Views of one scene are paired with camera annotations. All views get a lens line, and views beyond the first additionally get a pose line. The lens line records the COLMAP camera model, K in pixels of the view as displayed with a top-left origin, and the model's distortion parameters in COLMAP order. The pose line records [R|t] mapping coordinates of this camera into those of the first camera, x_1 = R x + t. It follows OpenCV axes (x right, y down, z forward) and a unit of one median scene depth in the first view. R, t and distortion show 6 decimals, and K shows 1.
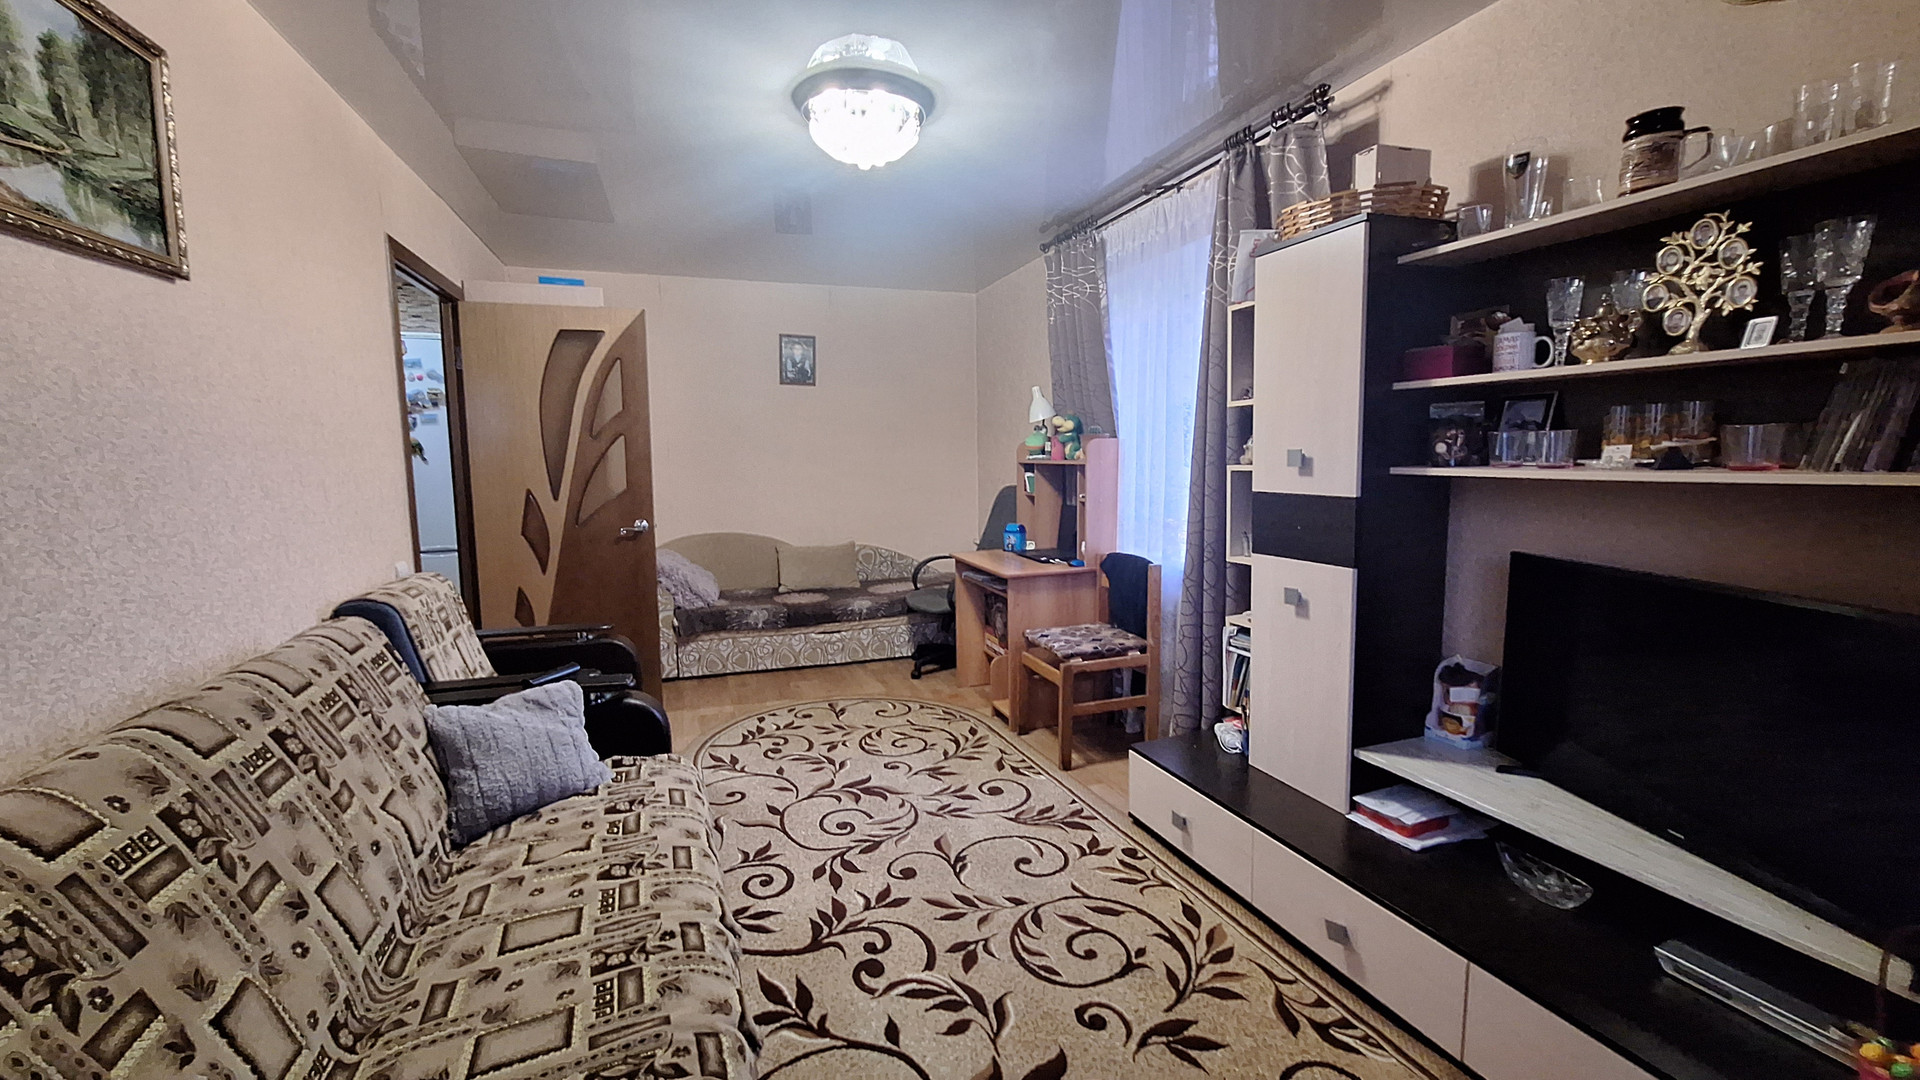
lens RADIAL K [[758.1, 0, 955.1], [0, 758.1, 545.9], [0, 0, 1]] dist [-0.014417, 0.003988]
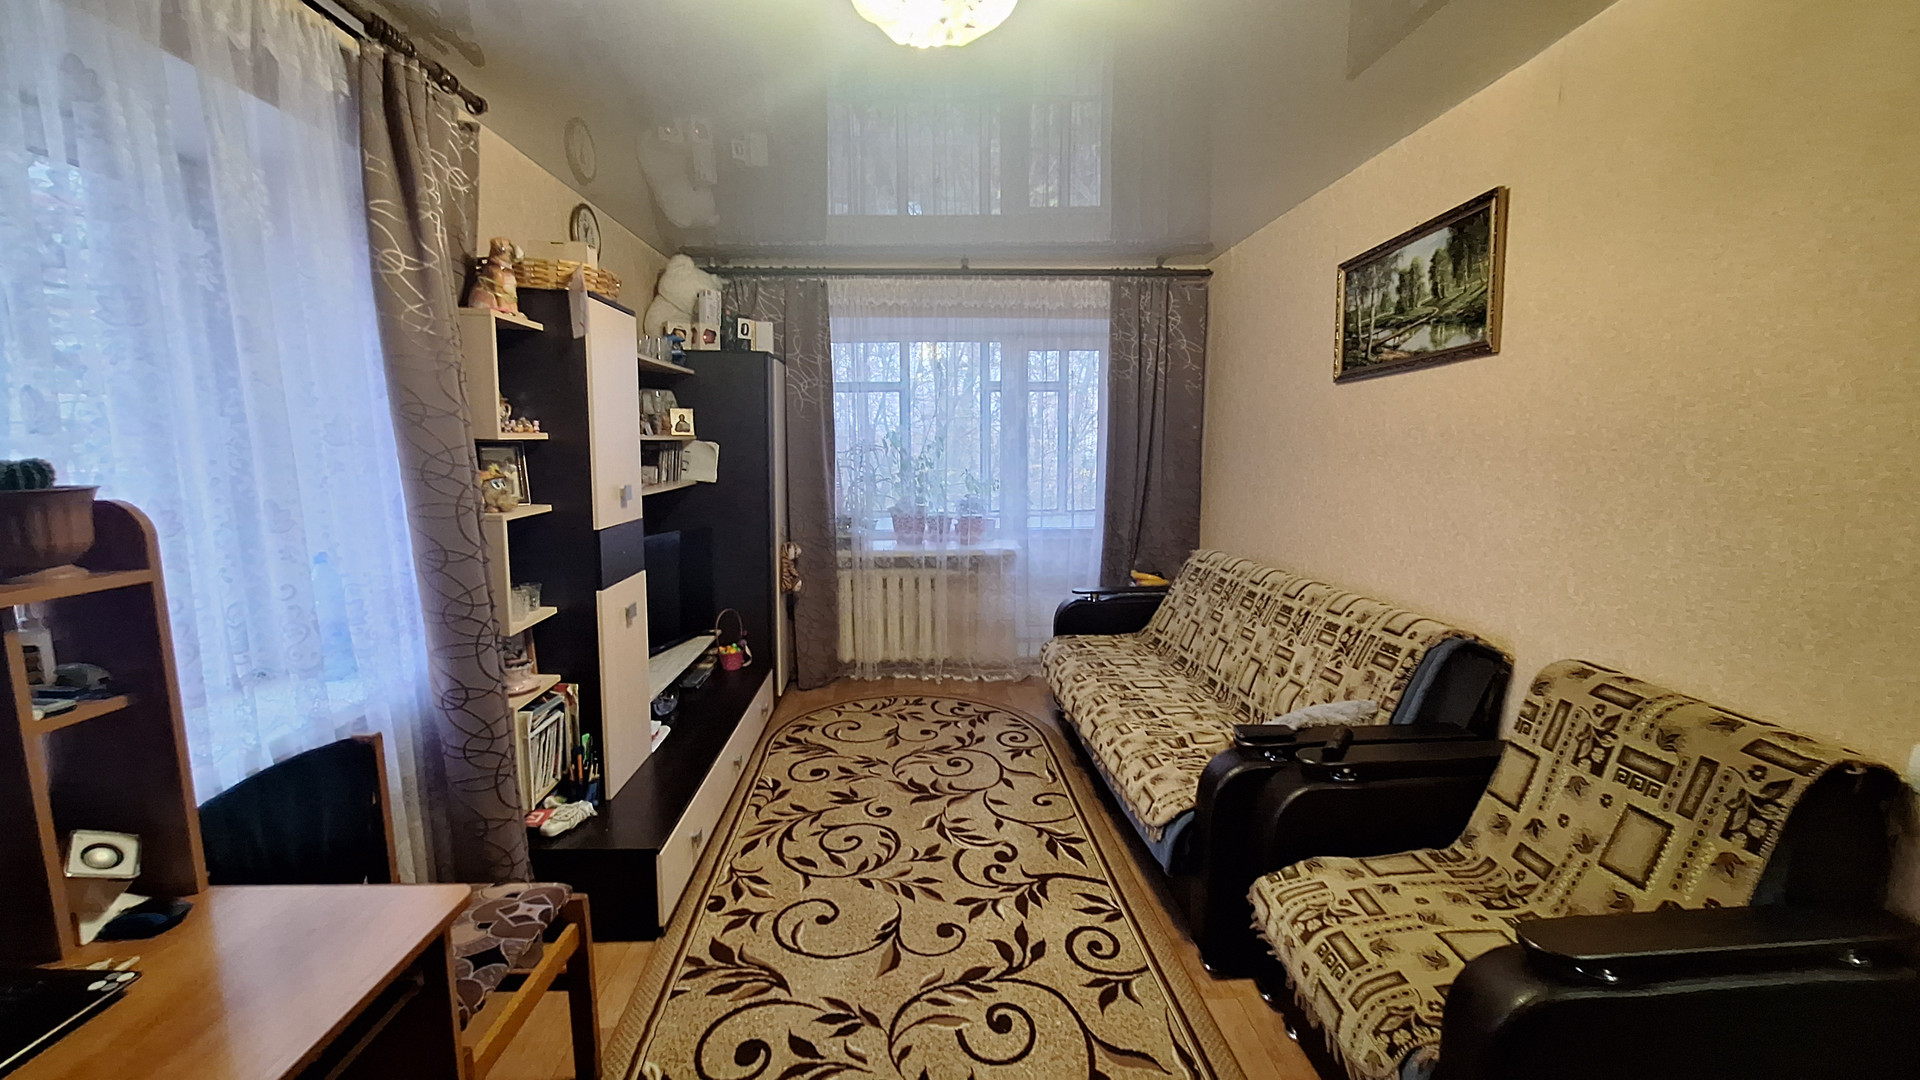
lens RADIAL K [[758.1, 0, 948.9], [0, 758.1, 548.8], [0, 0, 1]] dist [-0.014417, 0.003988]
pose [[-0.951963, -0.025391, 0.305159, -0.273546], [0.051985, 0.968690, 0.242770, -0.207043], [-0.301768, 0.246972, -0.920837, 1.398356]]
